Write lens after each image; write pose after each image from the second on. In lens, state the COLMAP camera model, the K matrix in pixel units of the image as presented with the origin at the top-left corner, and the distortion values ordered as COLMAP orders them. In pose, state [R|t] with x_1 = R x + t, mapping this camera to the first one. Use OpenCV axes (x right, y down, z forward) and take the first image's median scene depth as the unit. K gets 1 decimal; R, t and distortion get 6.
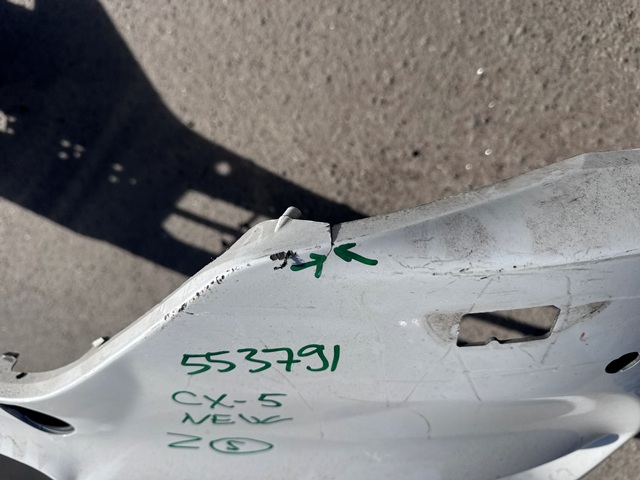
lens RADIAL K [[462.3, 0, 320.0], [0, 462.3, 240.0], [0, 0, 1]] dist [0.076024, -0.117418]
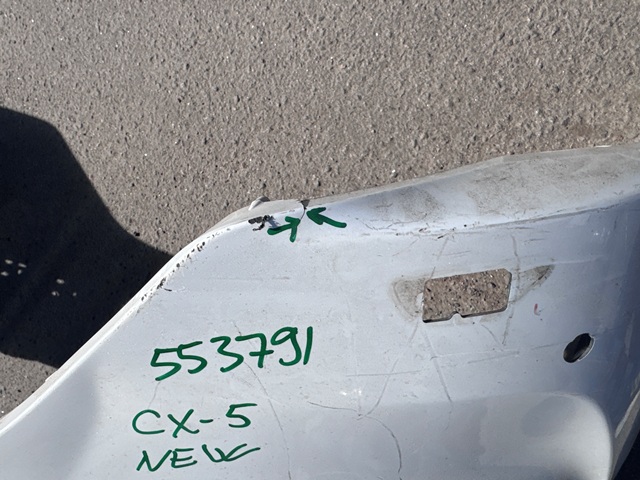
lens RADIAL K [[443.9, 0, 284.5], [0, 443.9, 240.0], [0, 0, 1]] dist [0.031589, 0.002955]
pose [[0.995590, -0.031958, 0.088200, -0.094222], [0.057038, 0.952654, -0.298659, 0.316899], [-0.074479, 0.302373, 0.950276, 0.015021]]
